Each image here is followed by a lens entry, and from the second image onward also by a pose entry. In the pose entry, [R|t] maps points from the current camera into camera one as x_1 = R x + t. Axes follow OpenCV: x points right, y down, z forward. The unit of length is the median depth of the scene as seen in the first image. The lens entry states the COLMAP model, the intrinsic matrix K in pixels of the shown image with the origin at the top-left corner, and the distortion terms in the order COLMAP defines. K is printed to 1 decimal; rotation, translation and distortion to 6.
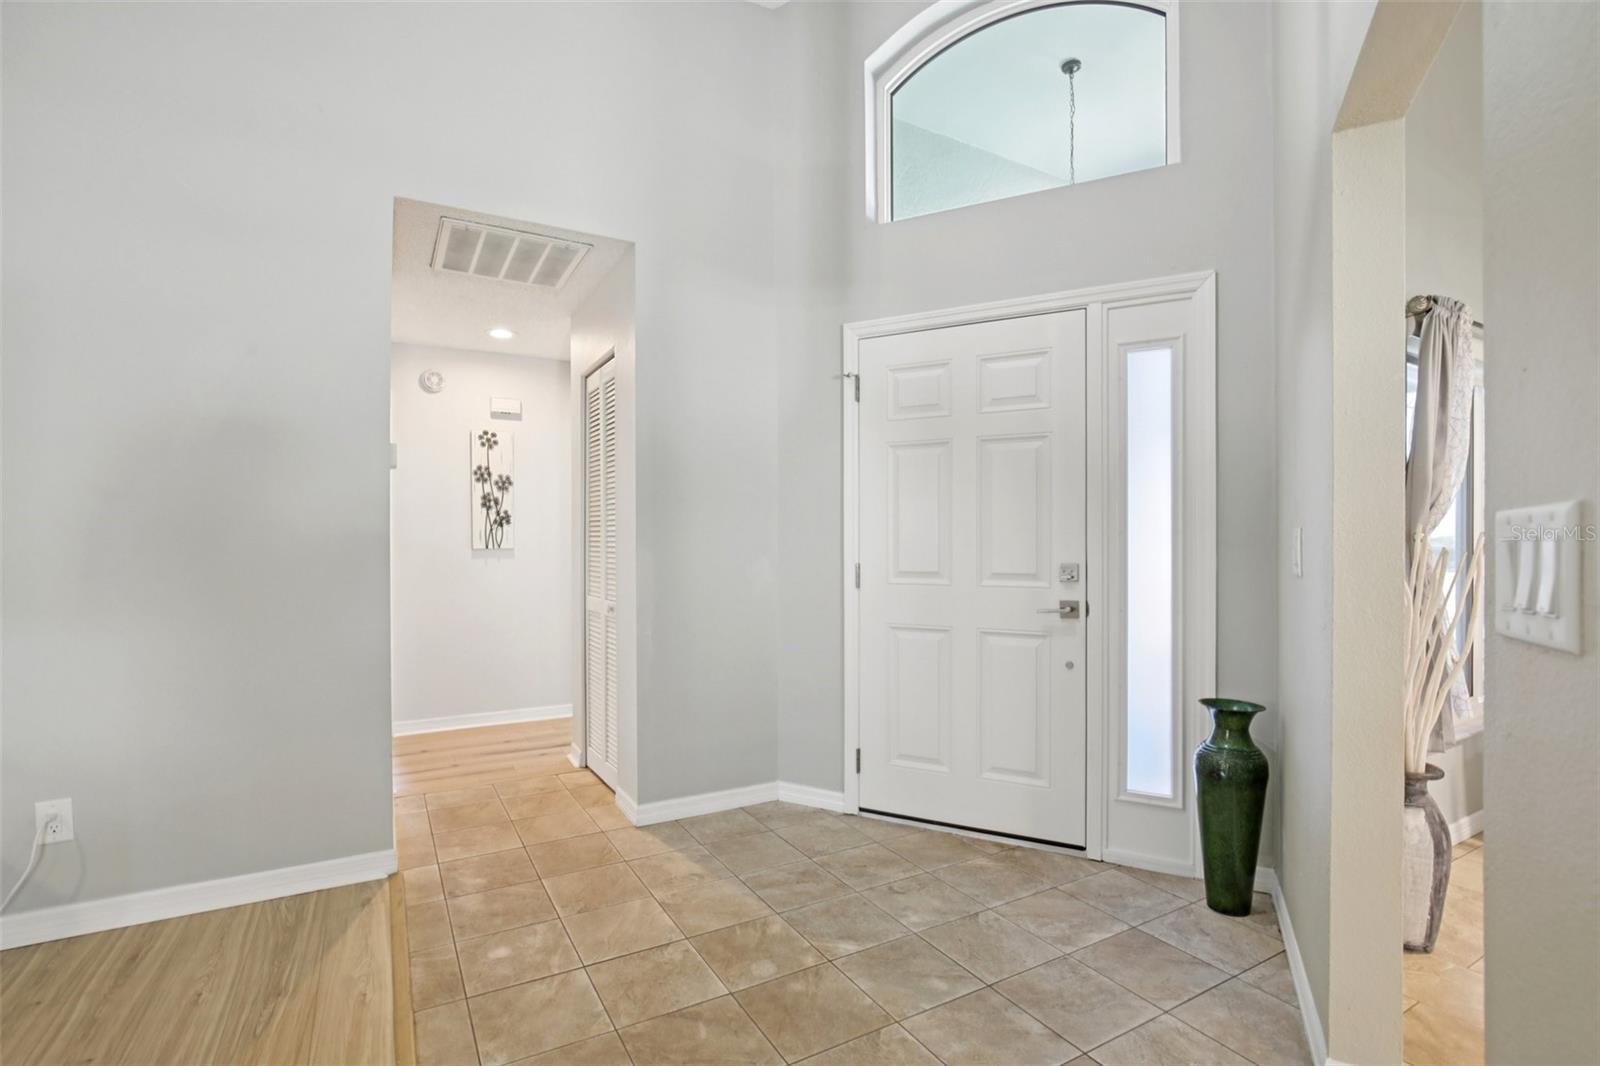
lens RADIAL K [[733.7, 0, 801.4], [0, 733.7, 560.1], [0, 0, 1]] dist [-0.036693, 0.007351]
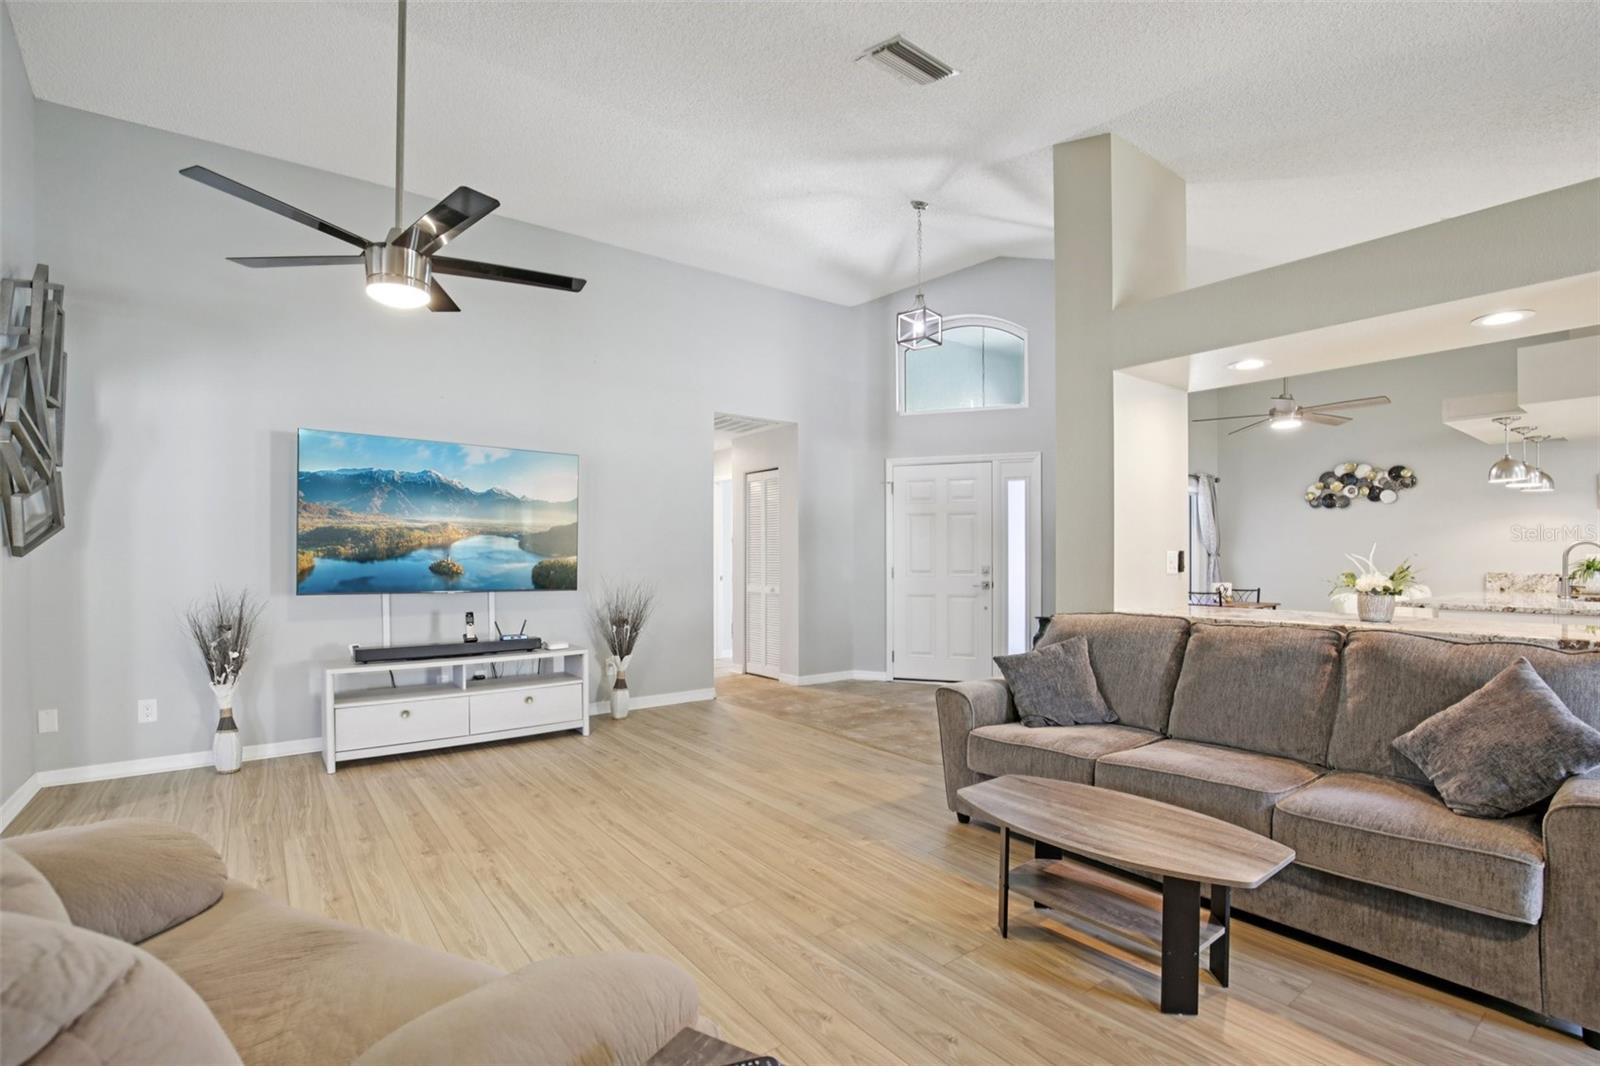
lens RADIAL K [[733.7, 0, 797.1], [0, 733.7, 563.6], [0, 0, 1]] dist [-0.036693, 0.007351]
pose [[0.991932, -0.004876, 0.126674, -0.569317], [0.005900, 0.999953, -0.007709, 0.011220], [-0.126630, 0.008394, 0.991914, -1.350585]]
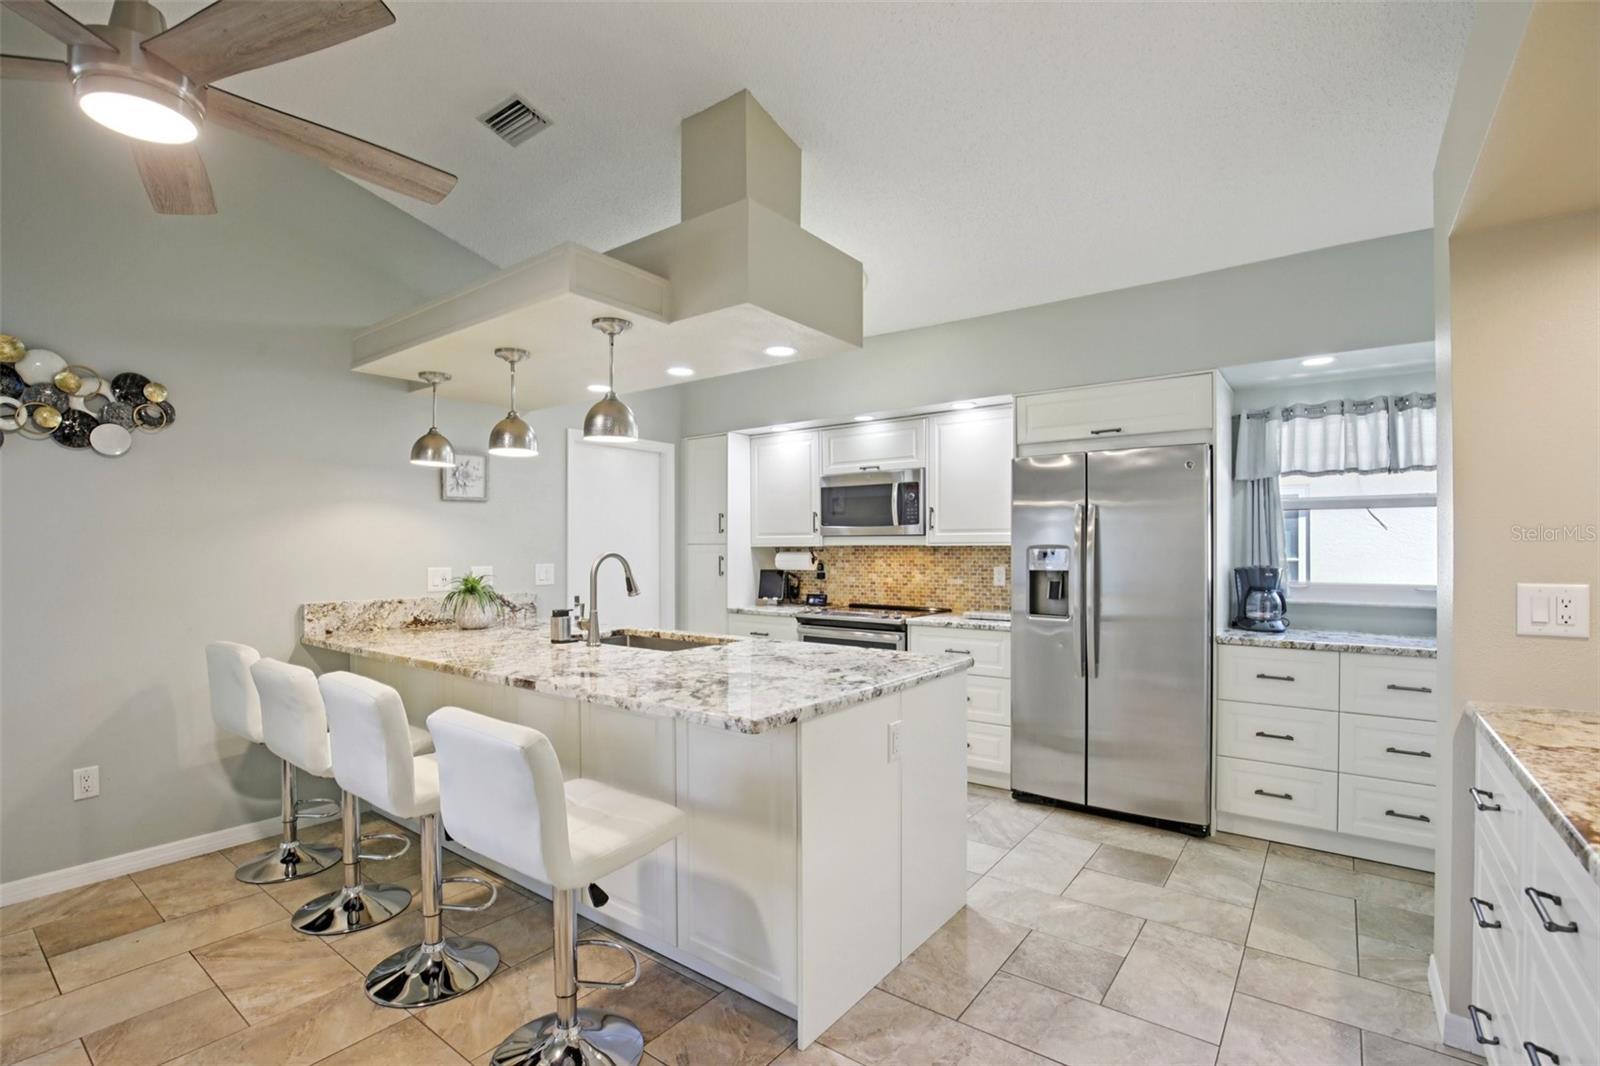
lens RADIAL K [[733.7, 0, 794.9], [0, 733.7, 545.1], [0, 0, 1]] dist [-0.036693, 0.007351]
pose [[-0.389161, 0.001013, 0.921169, 0.412043], [0.017513, 0.999827, 0.006298, -0.061142], [-0.921003, 0.018583, -0.389111, 0.335743]]
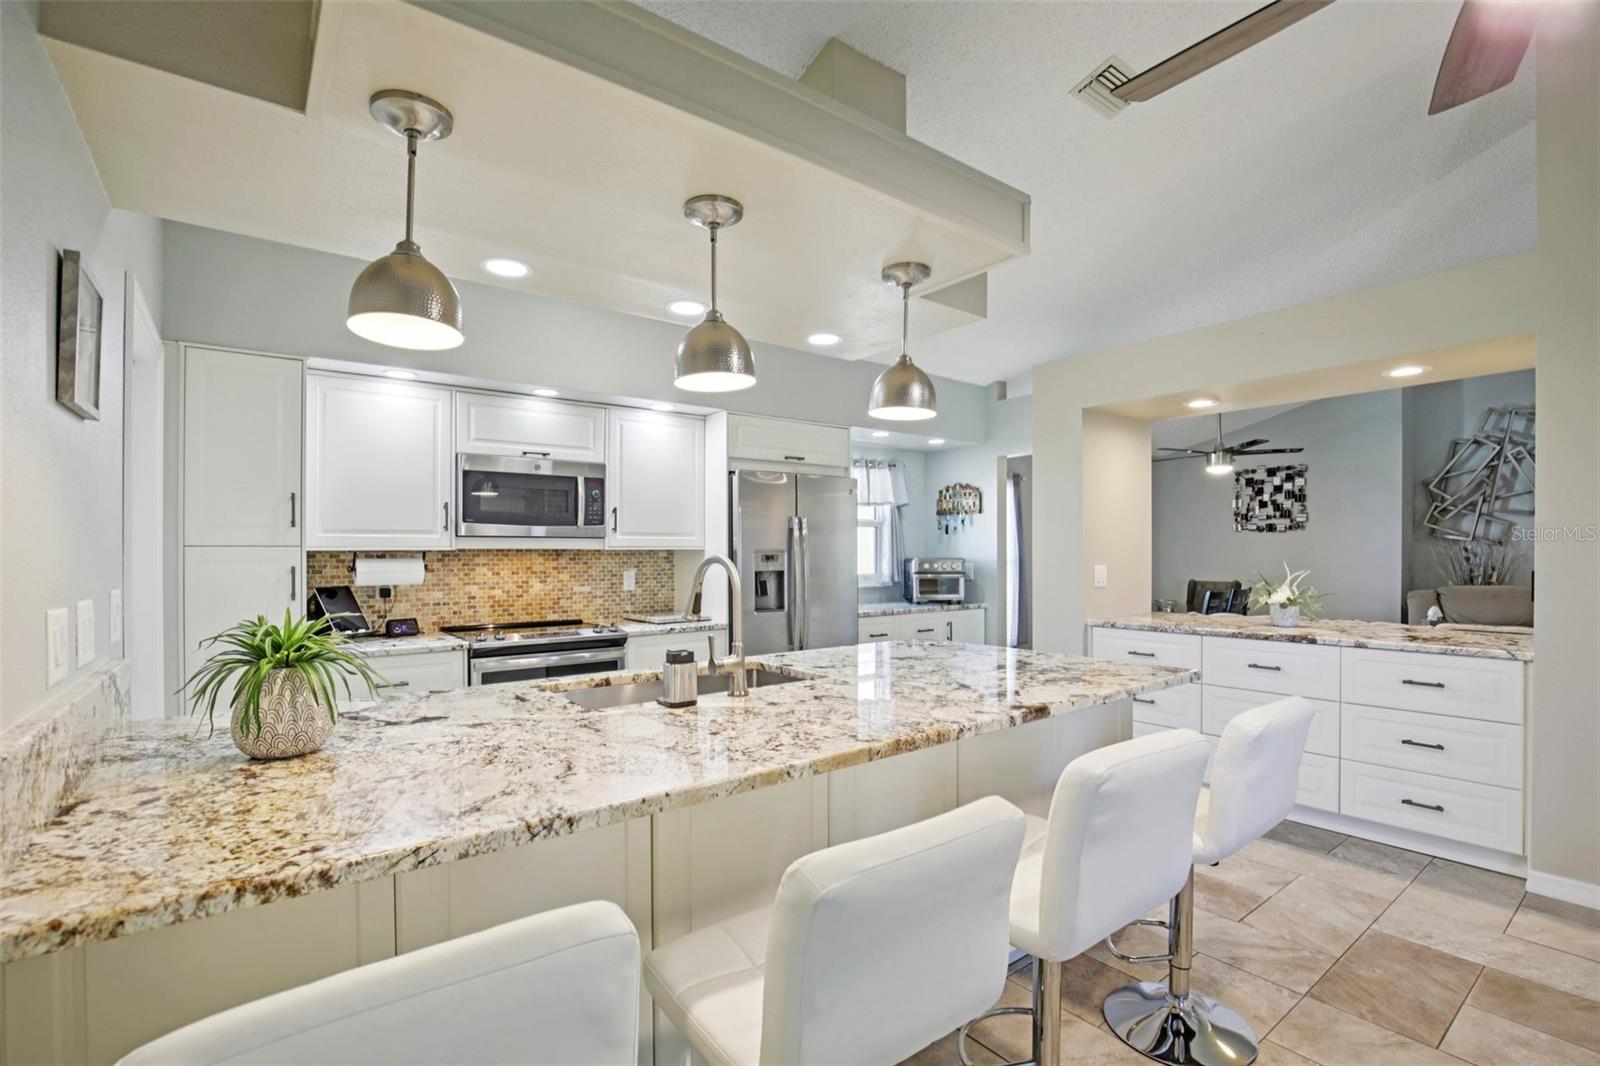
lens RADIAL K [[733.7, 0, 792.8], [0, 733.7, 560.5], [0, 0, 1]] dist [-0.036693, 0.007351]
pose [[-0.992152, 0.002299, -0.125014, 1.621139], [-0.001392, 0.999566, 0.029434, -0.066611], [0.125027, 0.029377, -0.991718, 0.947073]]
